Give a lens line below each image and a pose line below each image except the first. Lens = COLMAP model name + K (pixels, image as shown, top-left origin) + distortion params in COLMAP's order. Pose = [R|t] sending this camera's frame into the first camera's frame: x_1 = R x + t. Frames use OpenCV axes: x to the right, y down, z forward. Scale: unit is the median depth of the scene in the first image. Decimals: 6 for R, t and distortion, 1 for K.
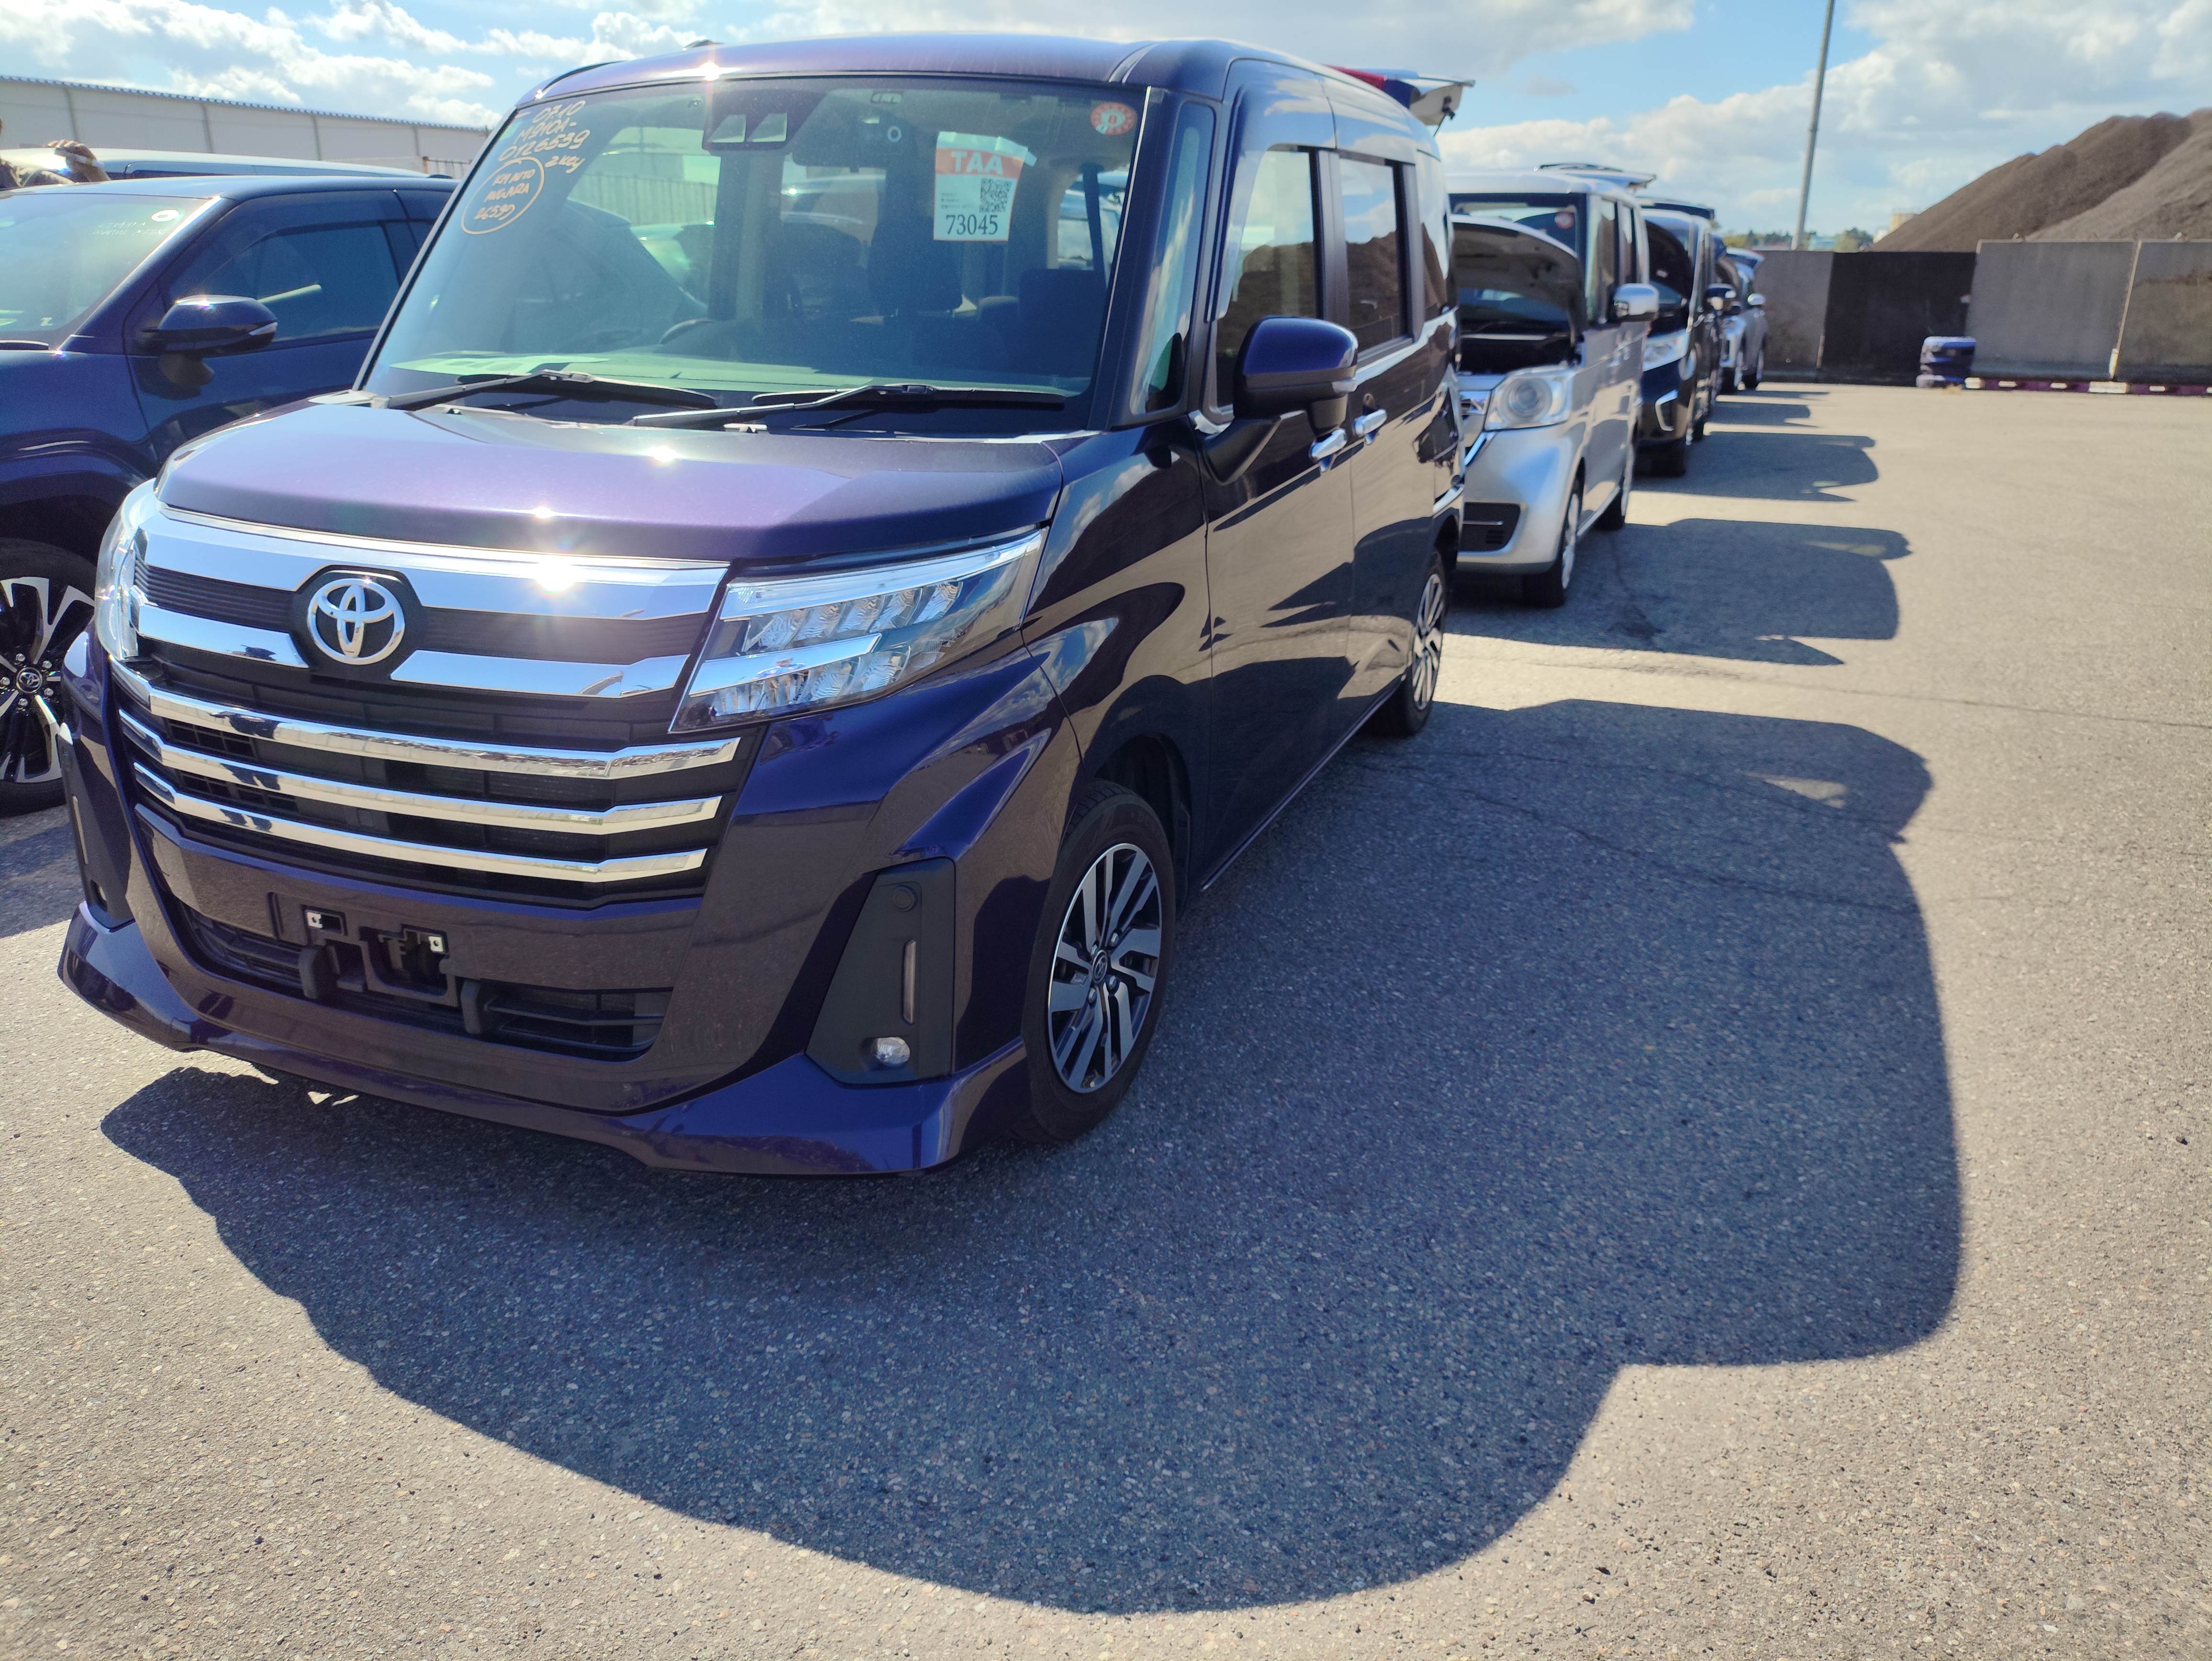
lens RADIAL K [[1704.5, 0, 1112.9], [0, 1704.5, 858.8], [0, 0, 1]] dist [0.009462, 0.003325]
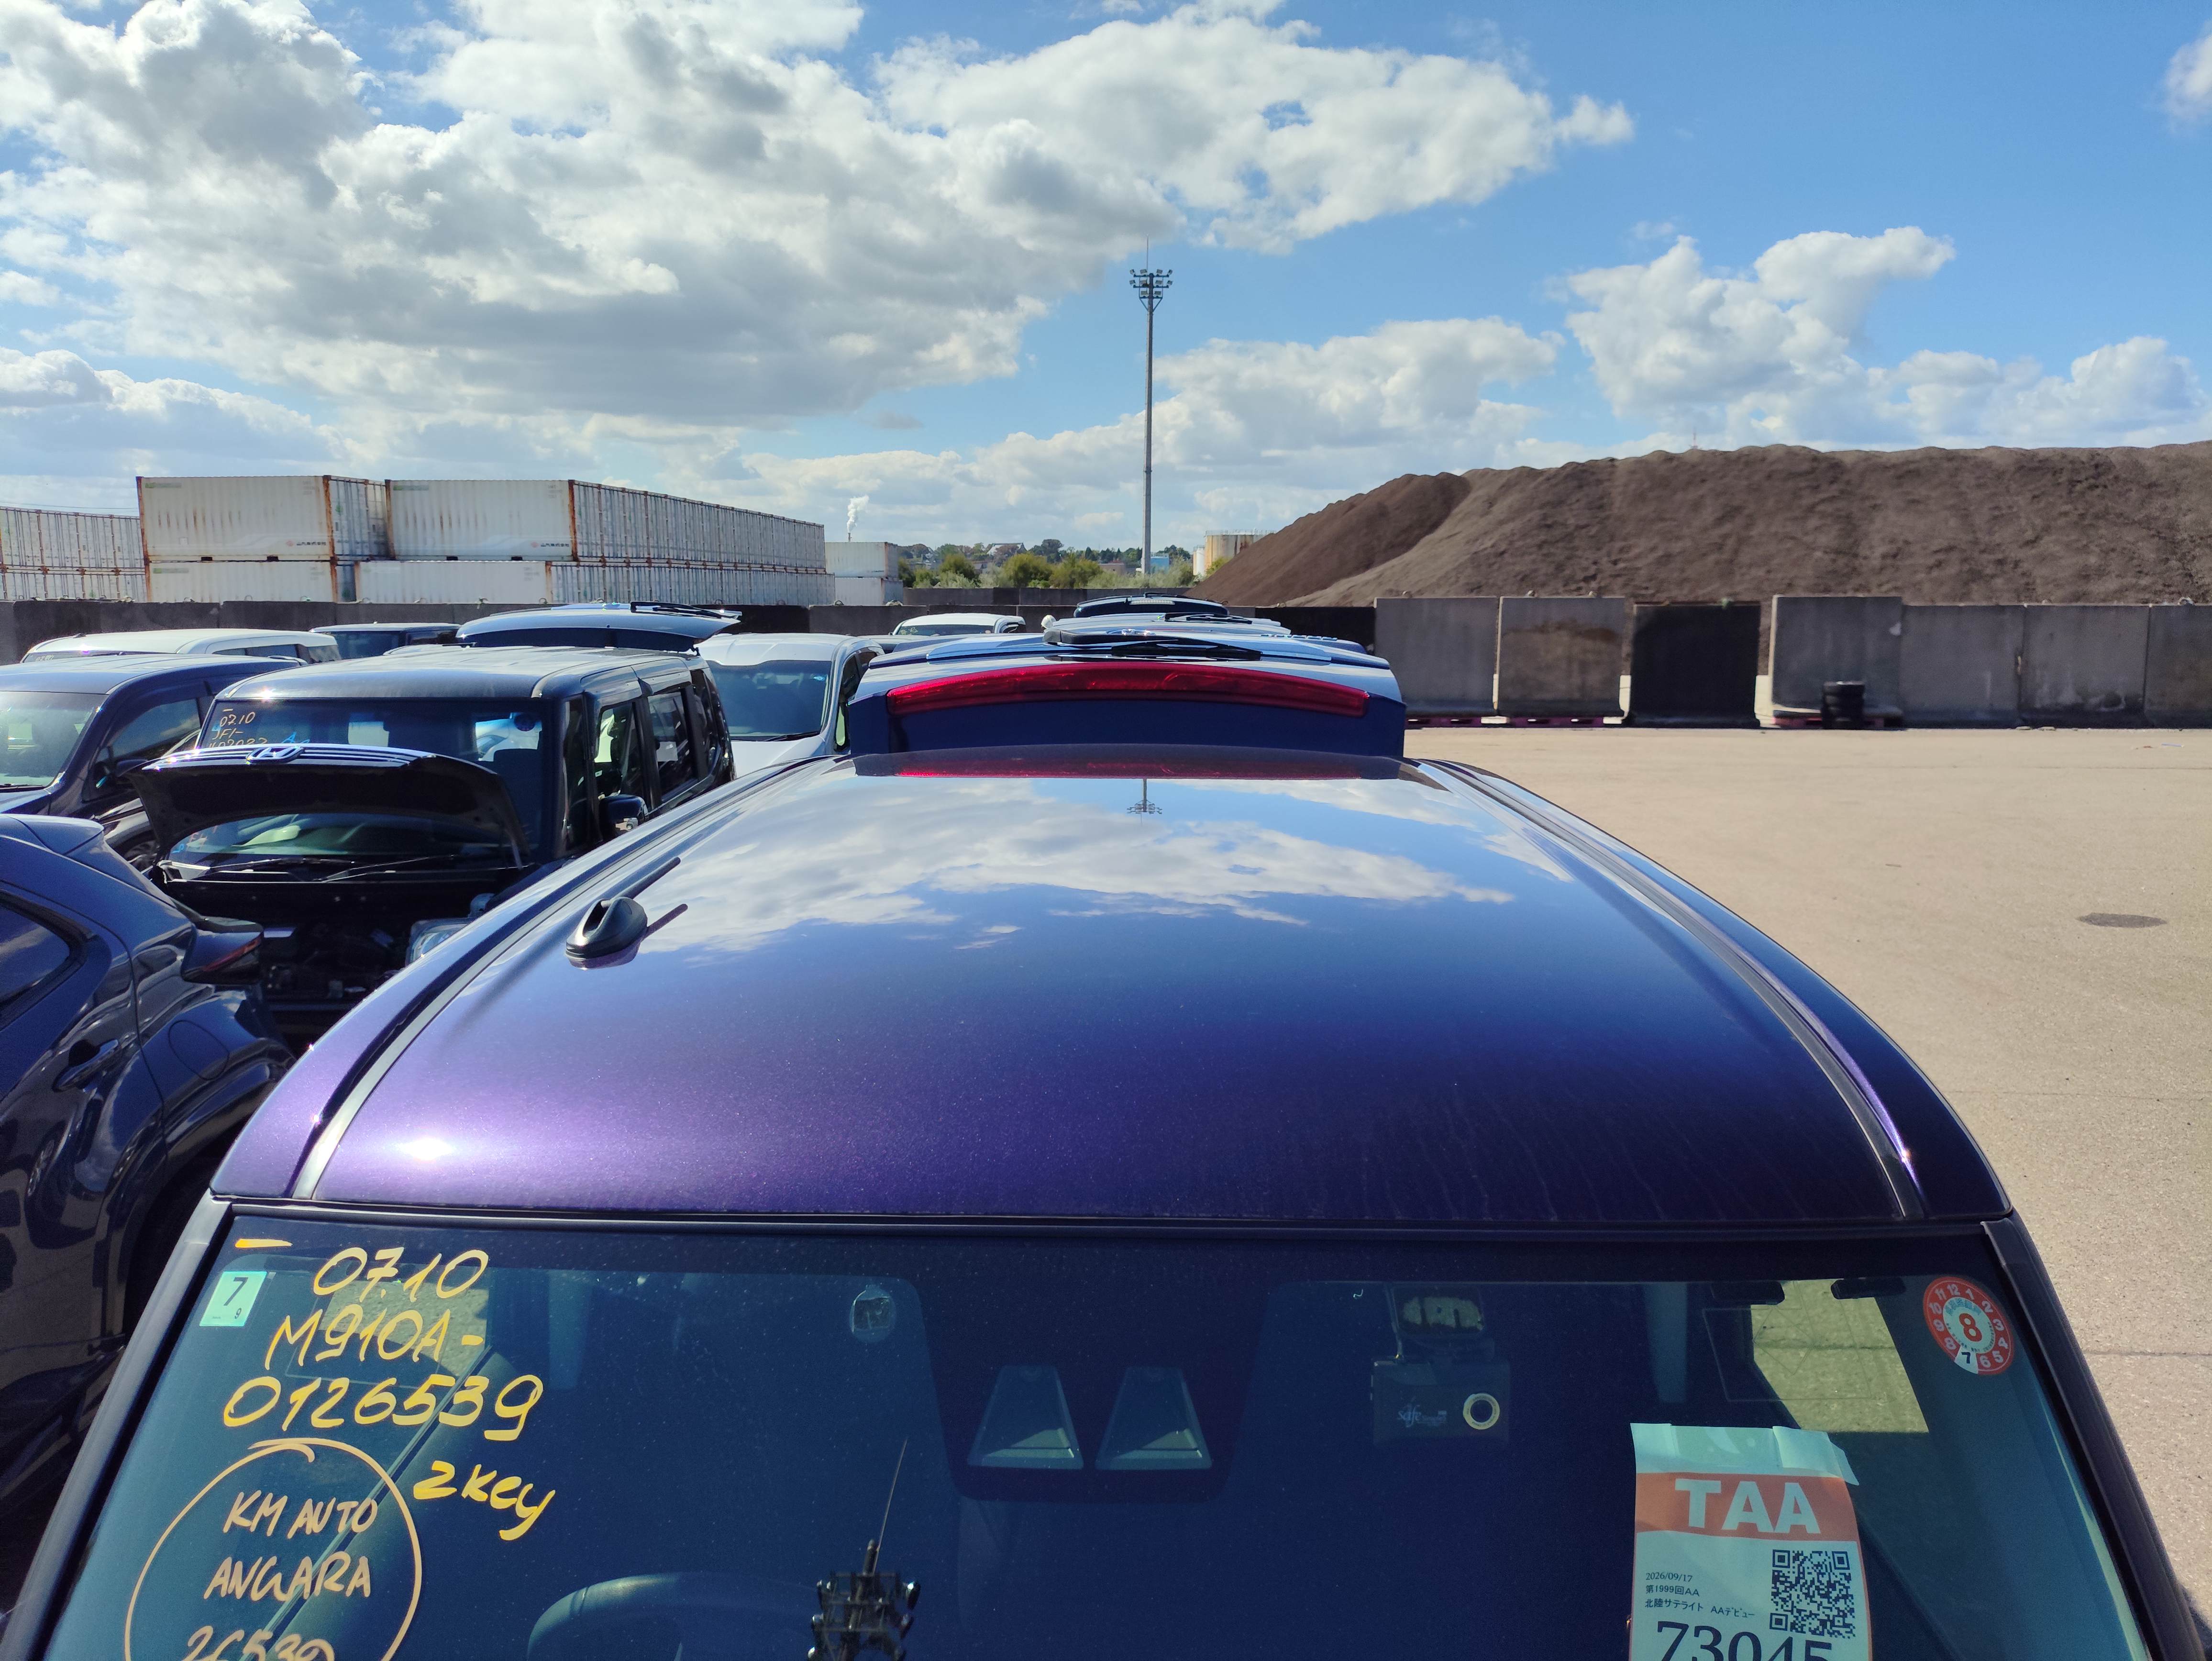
lens RADIAL K [[1625.0, 0, 1085.1], [0, 1625.0, 830.7], [0, 0, 1]] dist [0.088550, -0.156790]
pose [[0.931948, -0.068051, 0.356149, -0.344923], [0.125373, 0.982124, -0.140410, -0.523125], [-0.340227, 0.175506, 0.923820, 0.669397]]
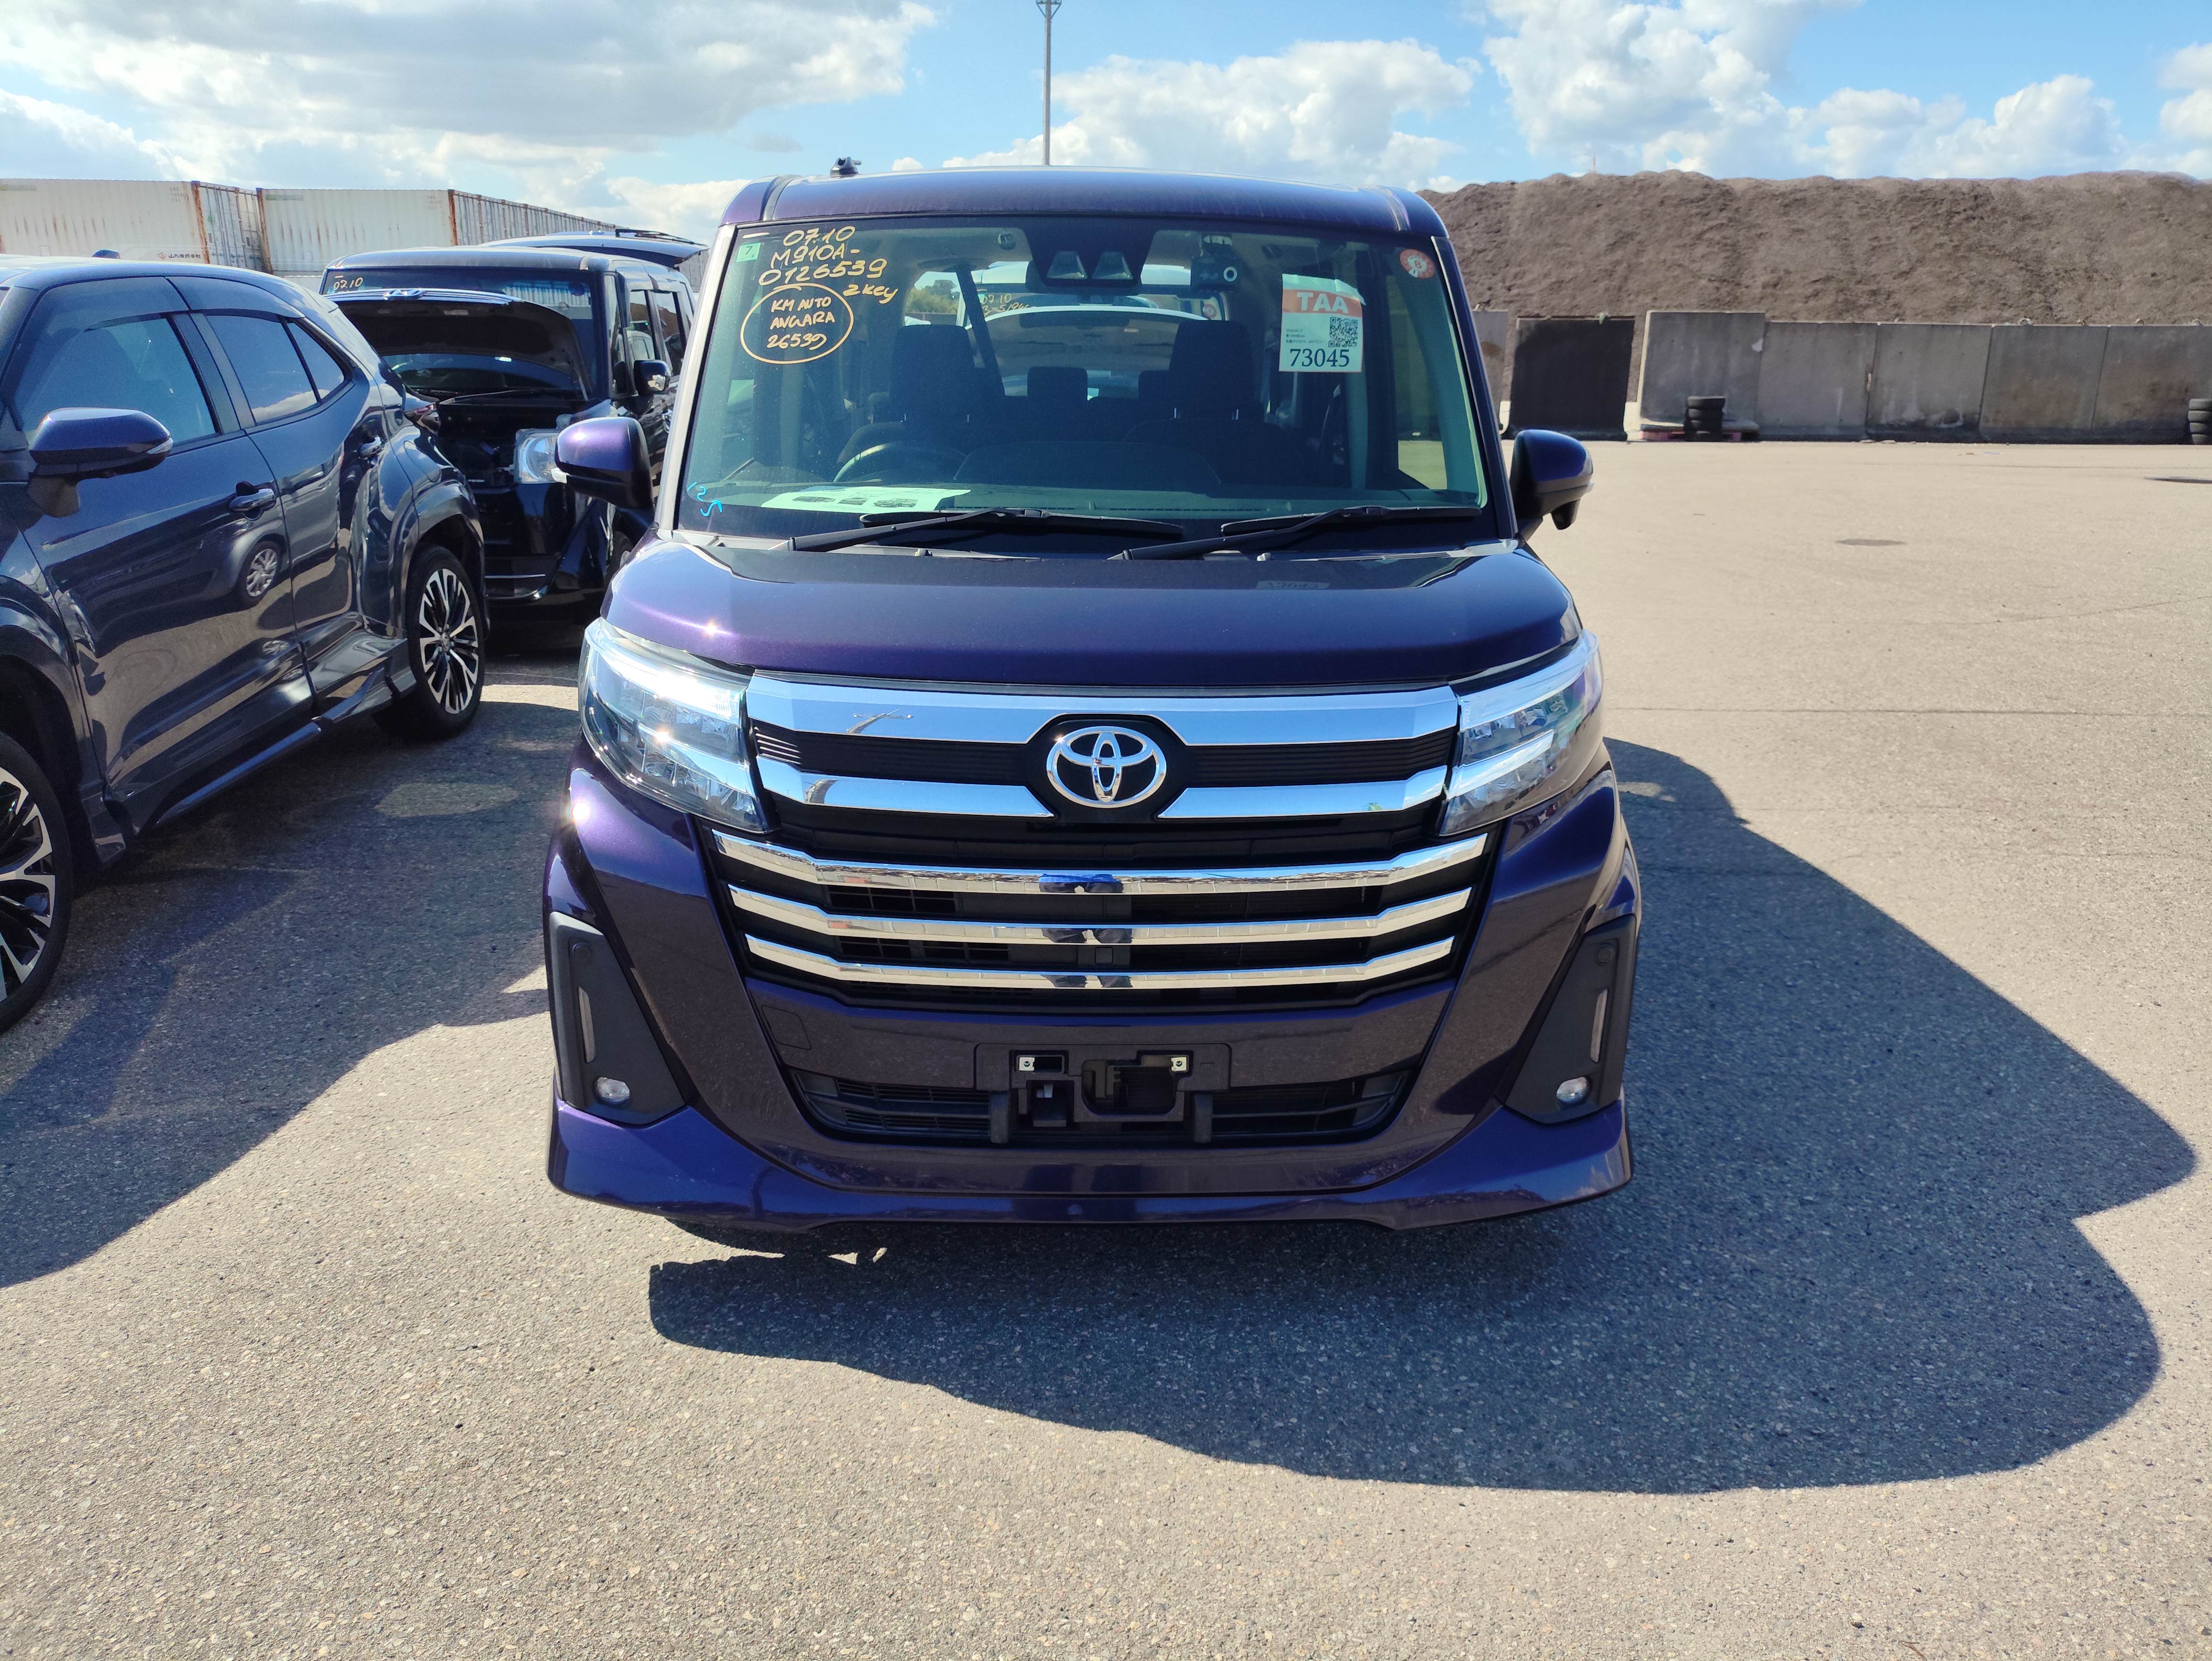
lens RADIAL K [[1718.8, 0, 1068.2], [0, 1718.8, 917.6], [0, 0, 1]] dist [0.018925, -0.051574]
pose [[0.911057, -0.132632, 0.390364, -0.714357], [0.131130, 0.990892, 0.030630, -0.067812], [-0.390871, 0.023283, 0.920151, 0.045886]]
